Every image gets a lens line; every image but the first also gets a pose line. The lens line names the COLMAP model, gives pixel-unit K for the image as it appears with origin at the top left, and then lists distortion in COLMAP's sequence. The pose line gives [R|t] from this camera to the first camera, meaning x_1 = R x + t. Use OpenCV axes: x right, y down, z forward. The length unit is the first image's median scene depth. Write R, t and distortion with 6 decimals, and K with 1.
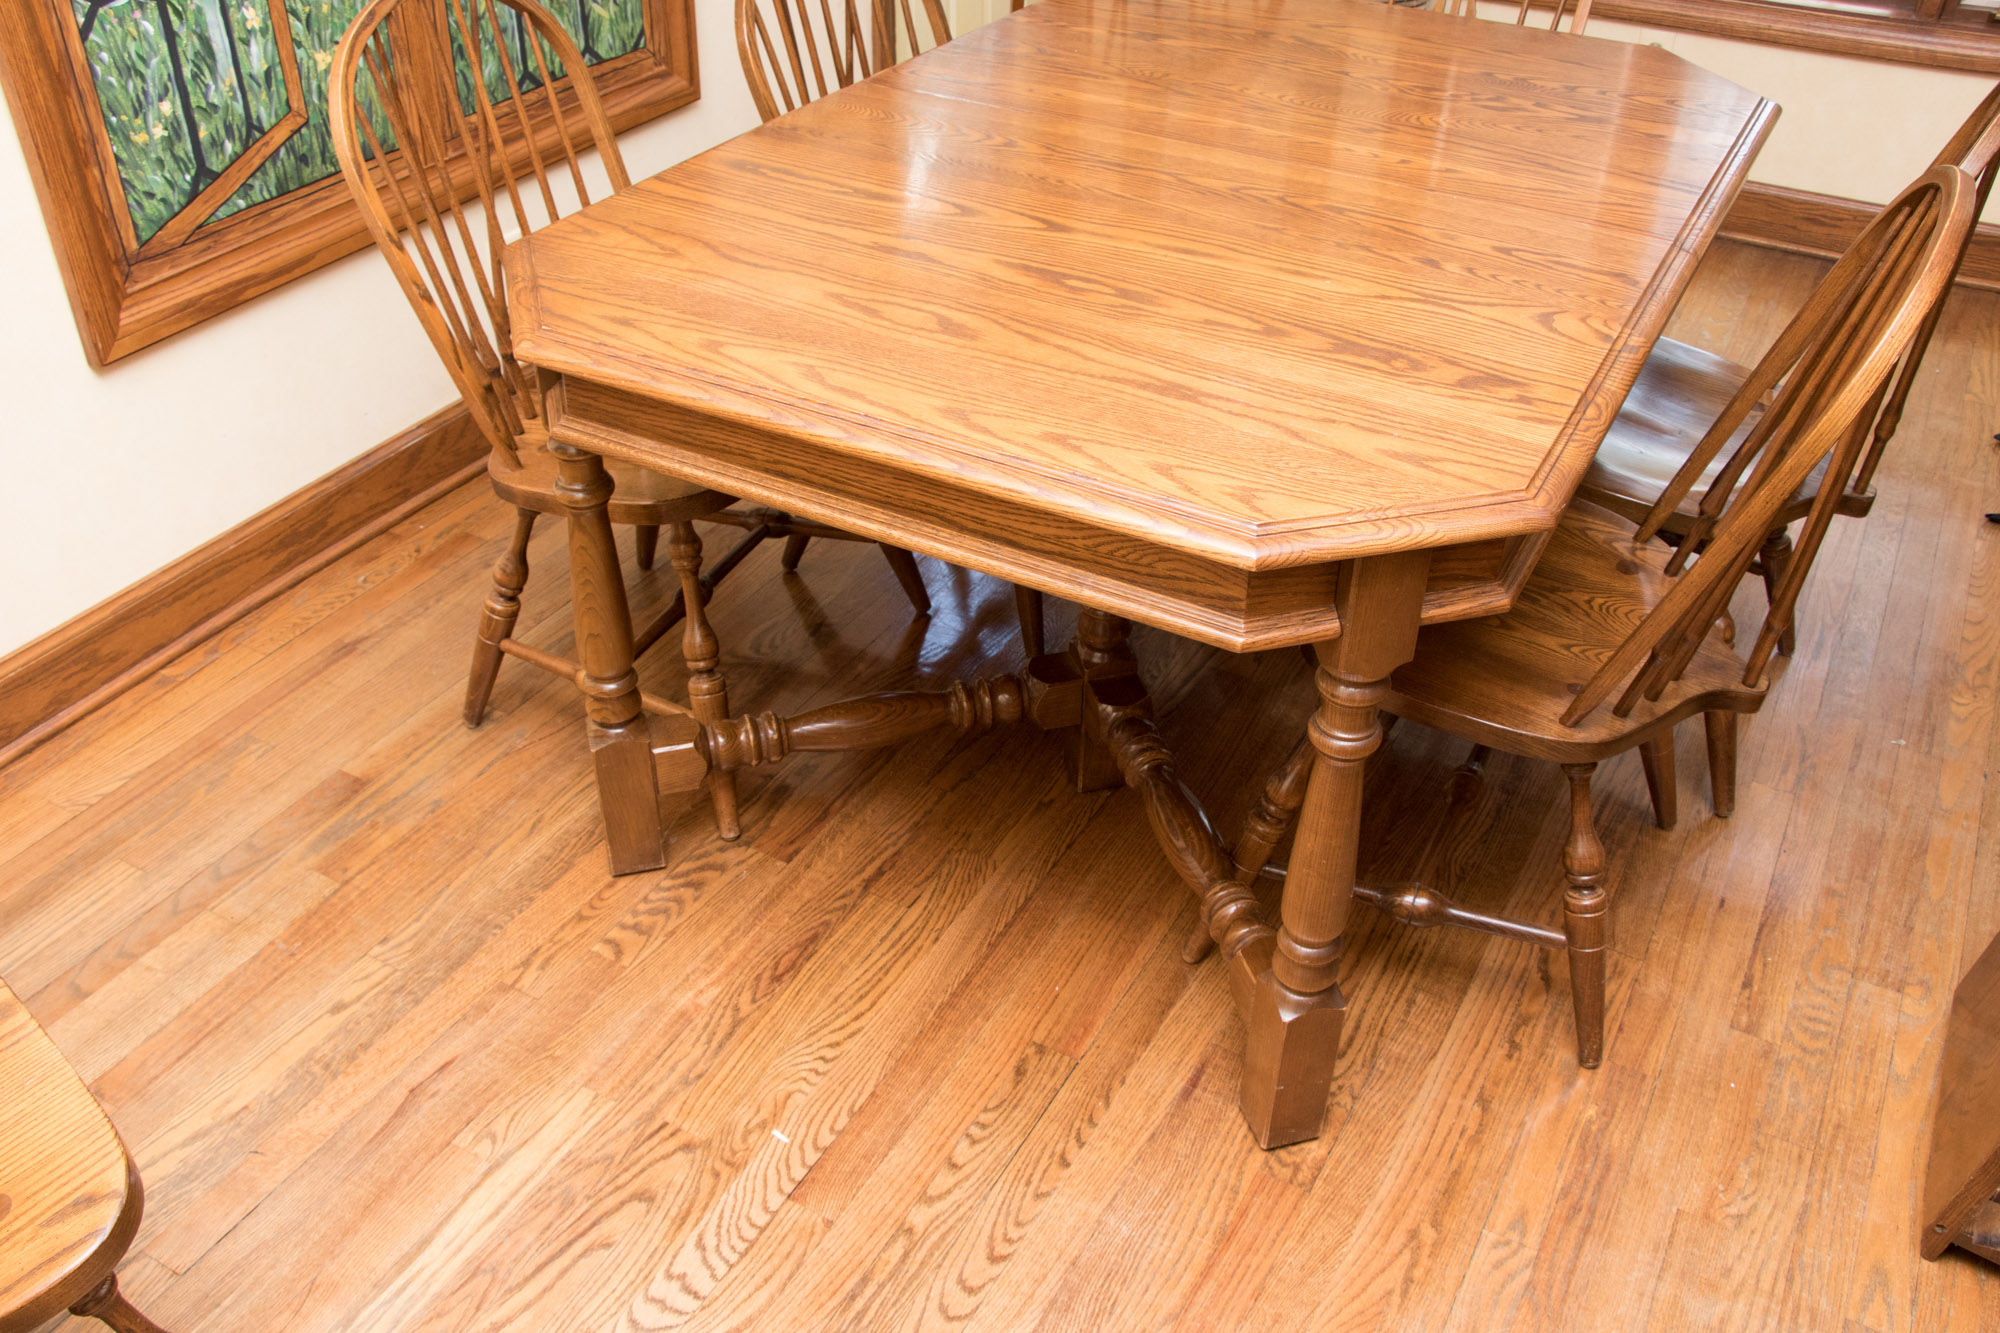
lens RADIAL K [[1753.4, 0, 995.2], [0, 1753.4, 683.9], [0, 0, 1]] dist [-0.175376, 0.196110]
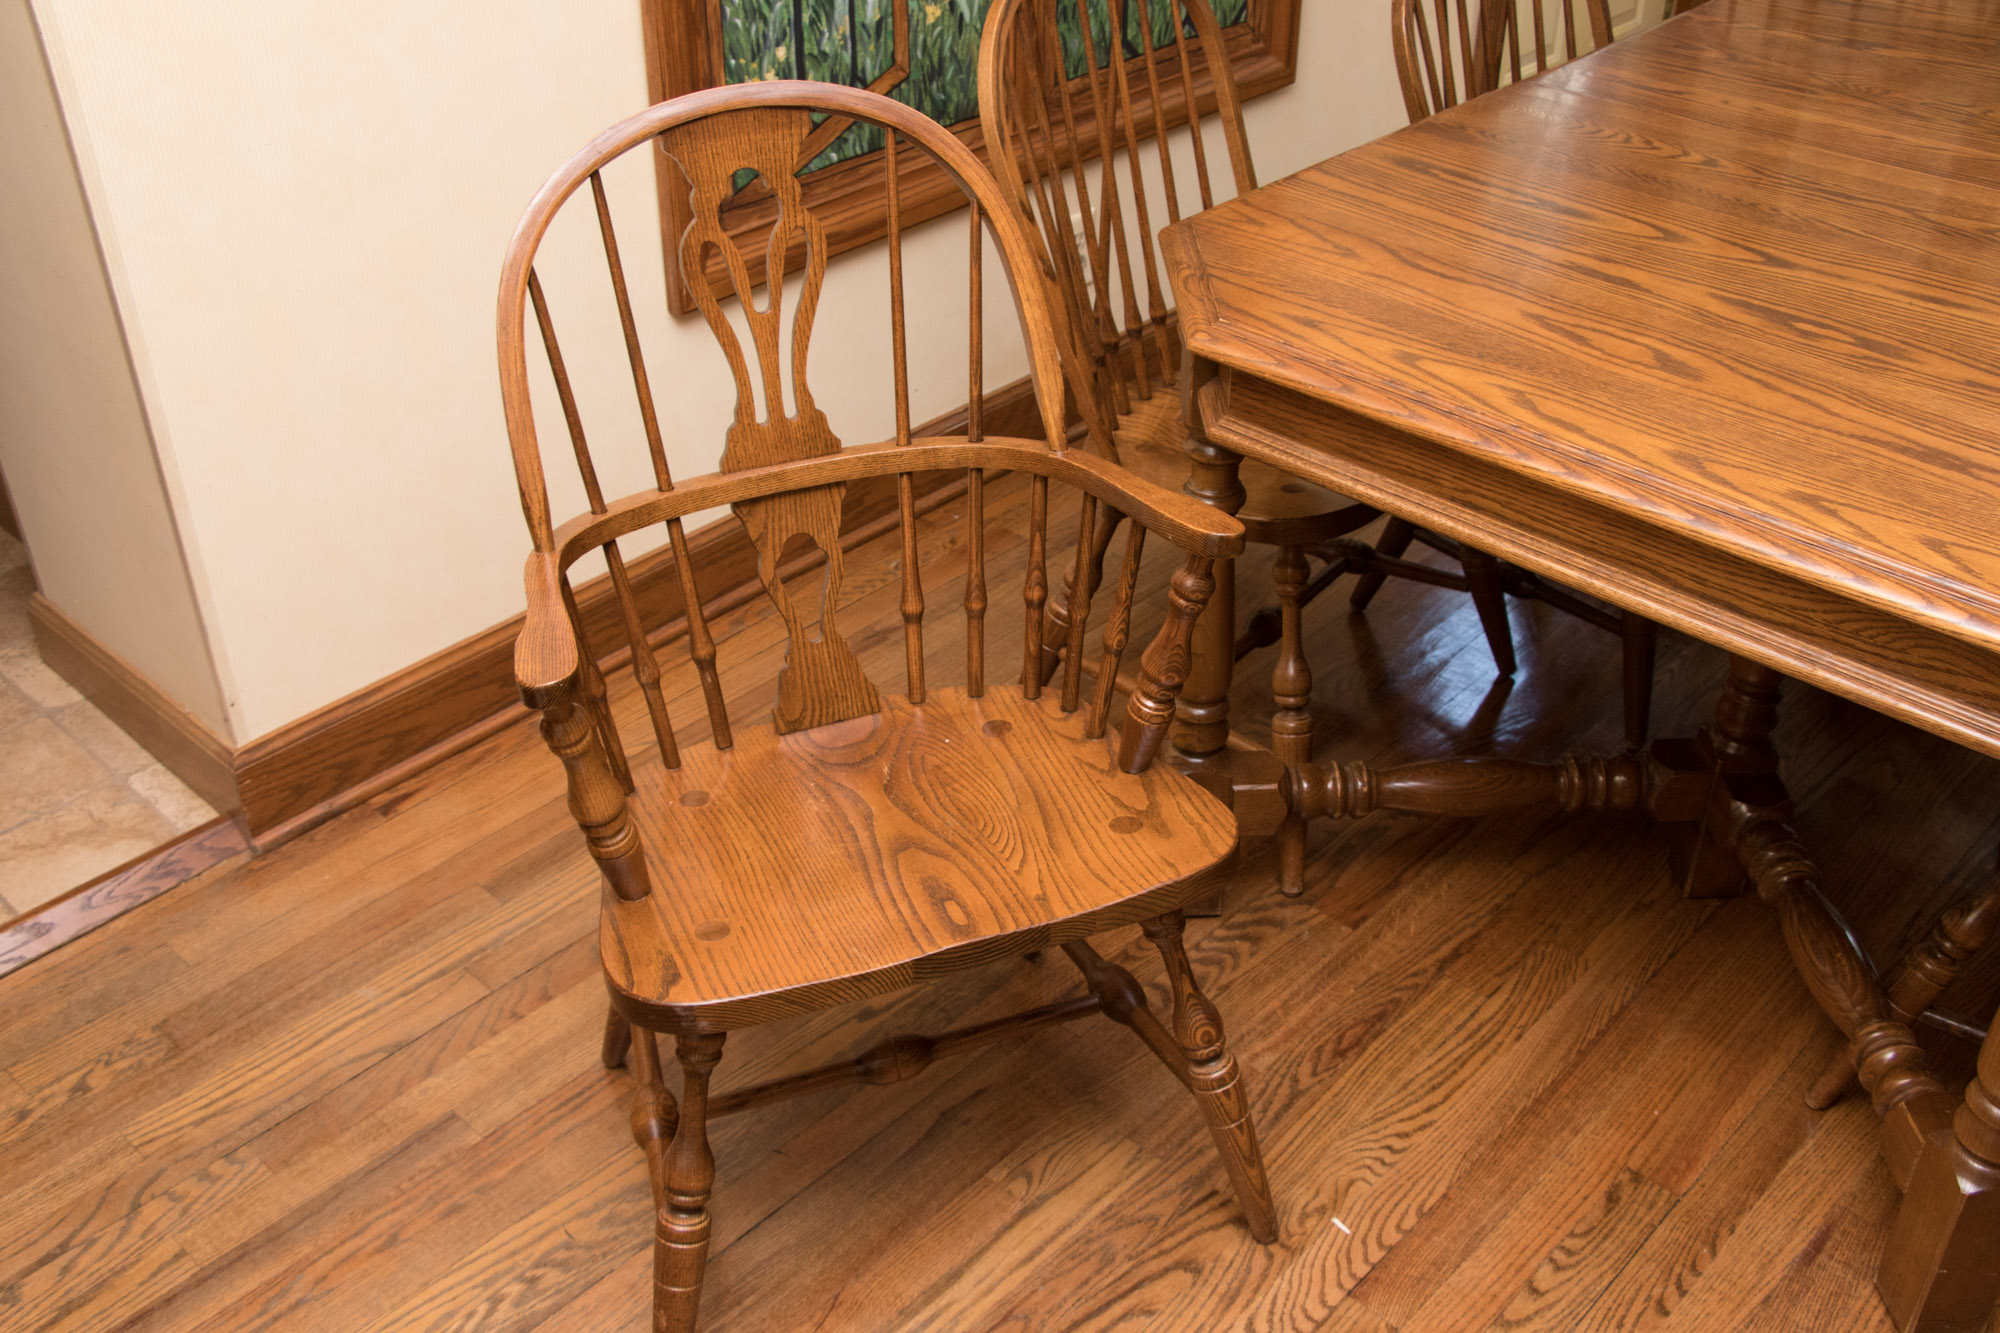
lens RADIAL K [[1979.9, 0, 990.6], [0, 1979.9, 685.9], [0, 0, 1]] dist [-0.130753, 0.240824]
pose [[0.968751, 0.121925, -0.215998, -0.104688], [-0.128034, 0.991664, -0.014462, 0.017308], [0.212434, 0.041665, 0.976287, -0.048784]]
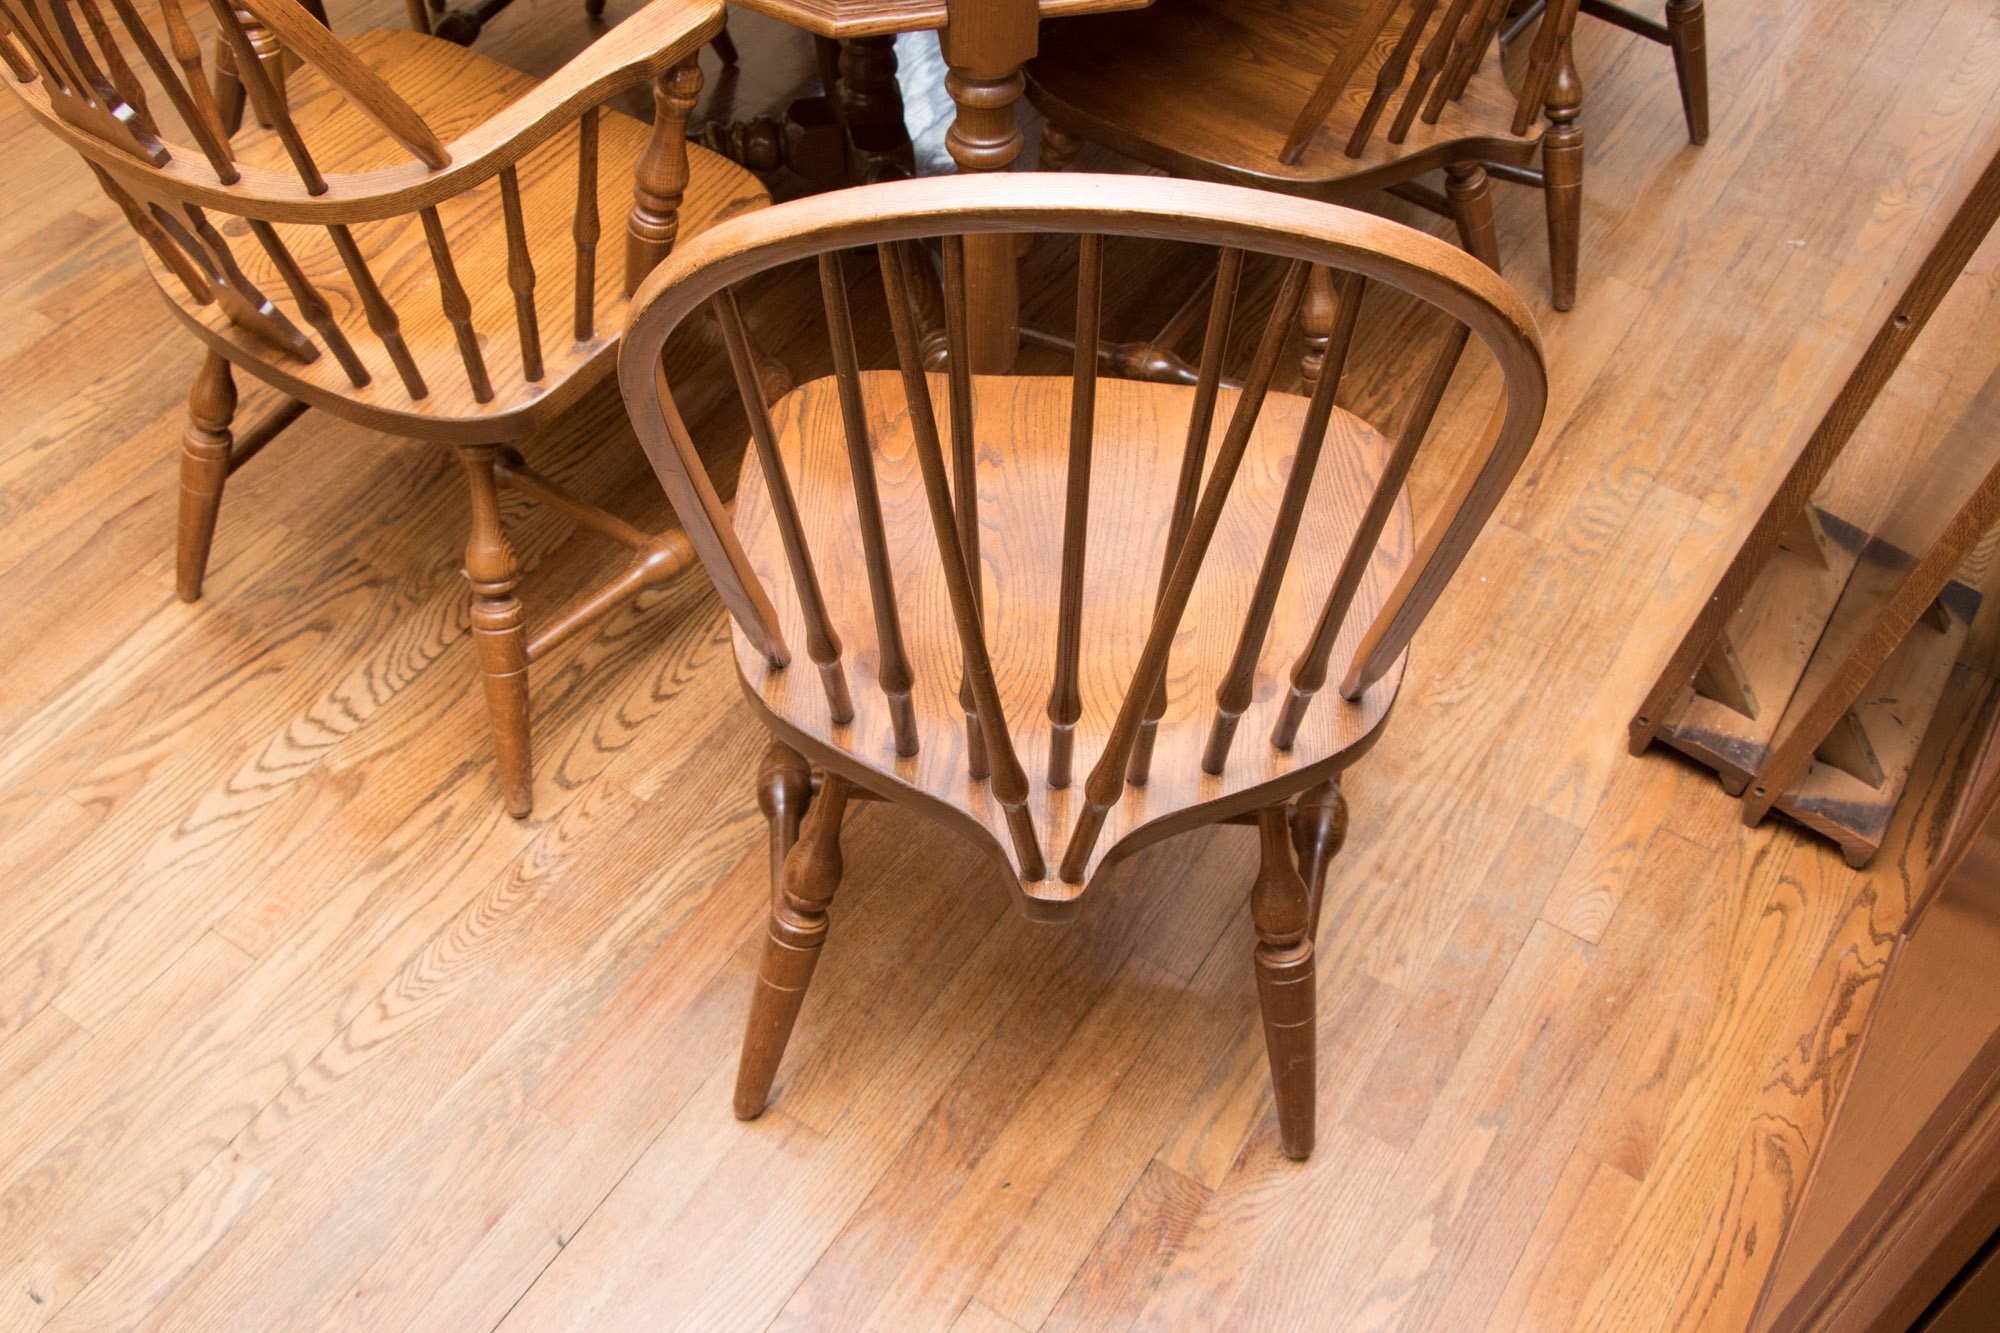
lens RADIAL K [[1984.7, 0, 982.9], [0, 1984.7, 687.5], [0, 0, 1]] dist [-0.127661, 0.231211]
pose [[0.997956, 0.044760, -0.045607, 0.200905], [-0.033781, 0.975353, 0.218048, 0.064140], [0.054243, -0.216062, 0.974872, -0.077882]]
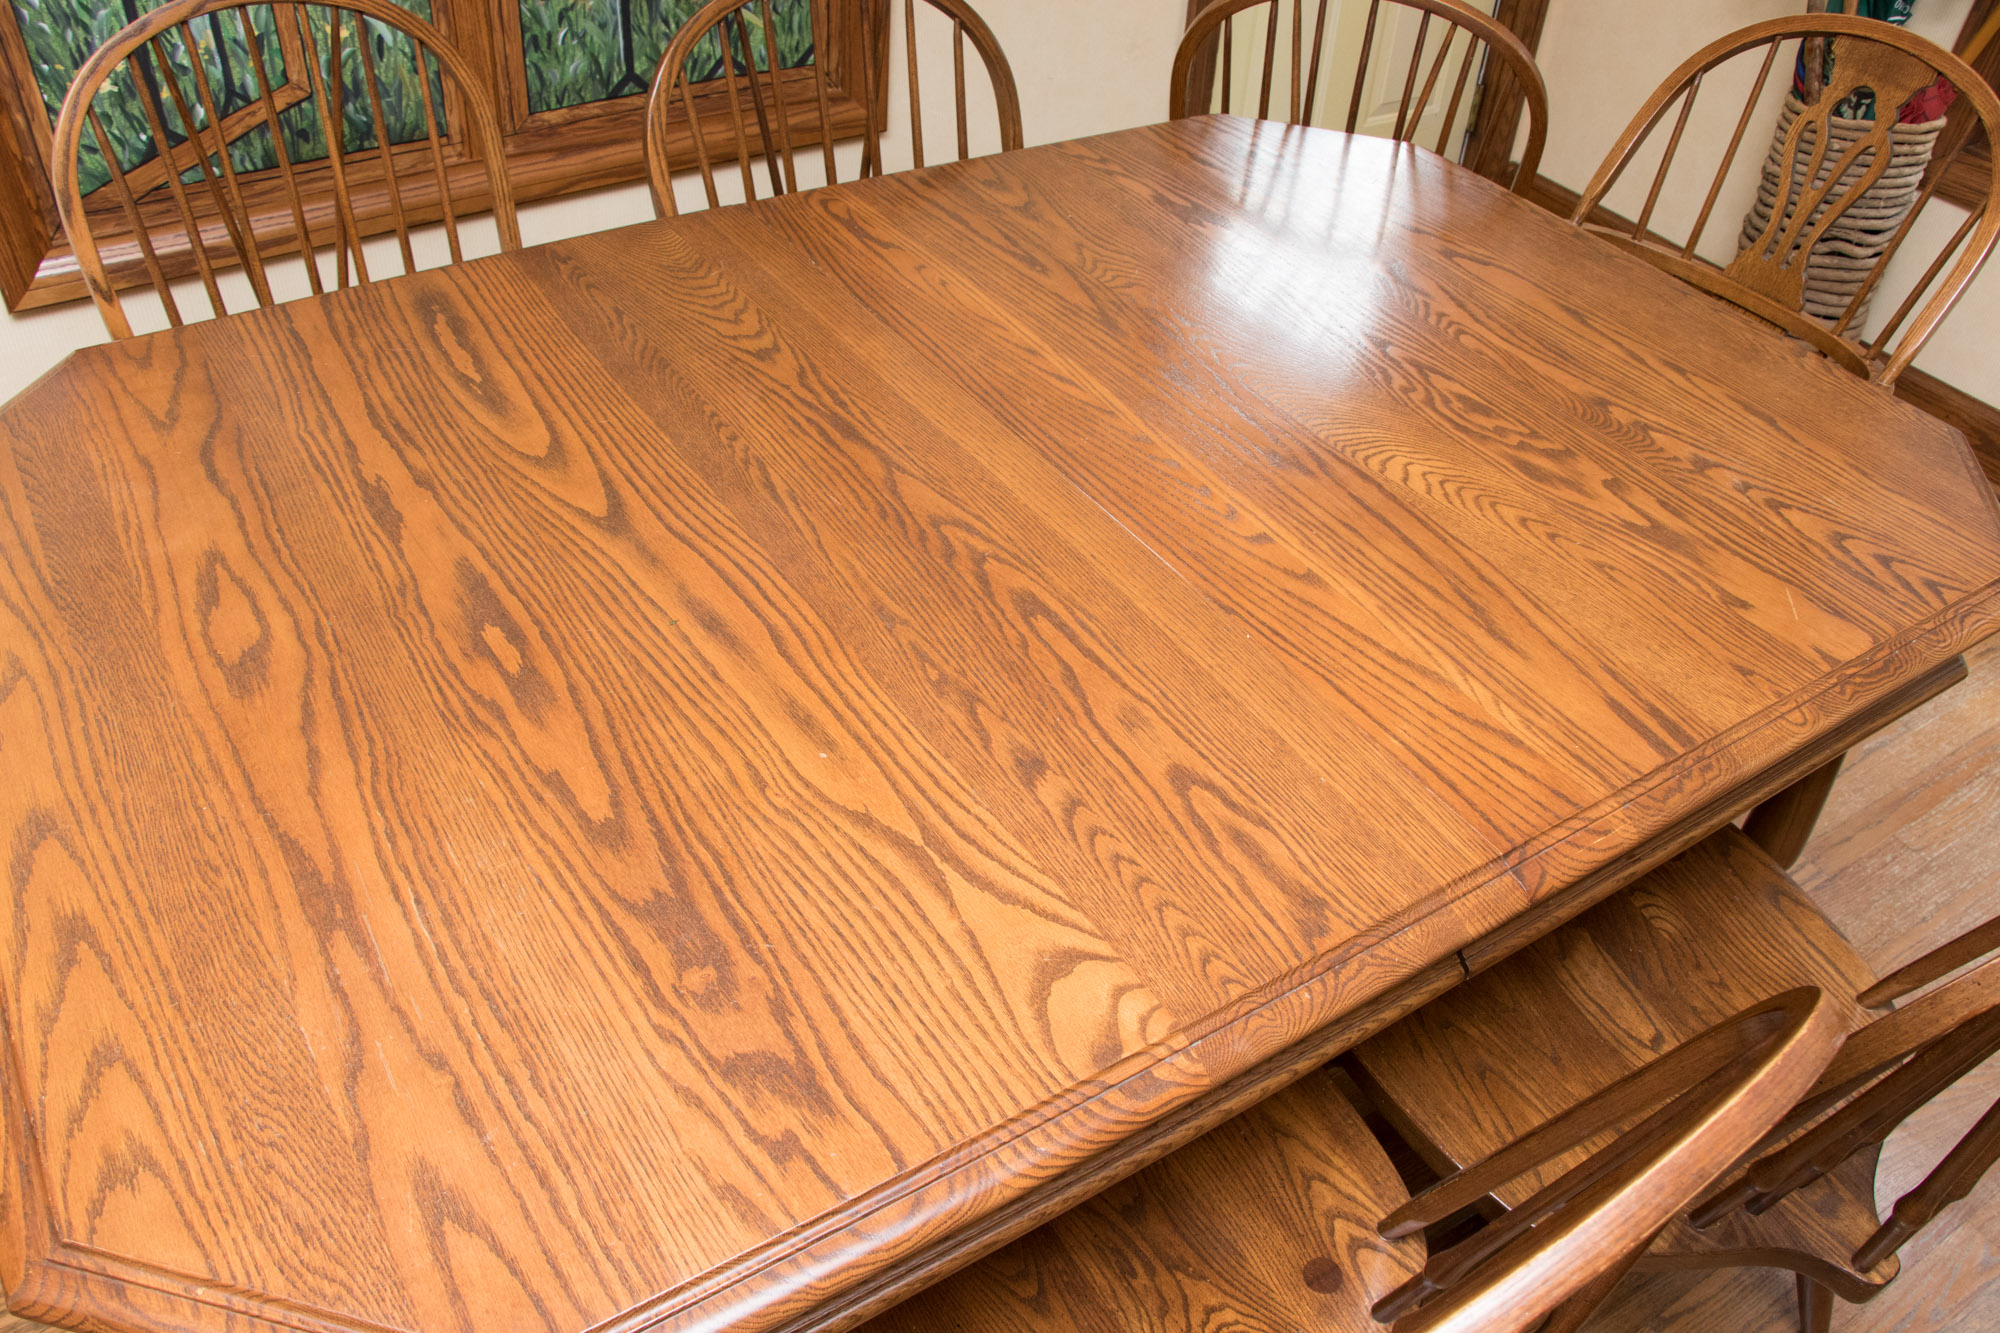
lens RADIAL K [[1639.6, 0, 975.9], [0, 1639.6, 688.9], [0, 0, 1]] dist [-0.188847, 0.164466]
pose [[0.883386, 0.333492, -0.329261, 0.374094], [-0.310897, 0.942743, 0.120741, -0.300097], [0.350675, -0.004295, 0.936487, 0.402487]]
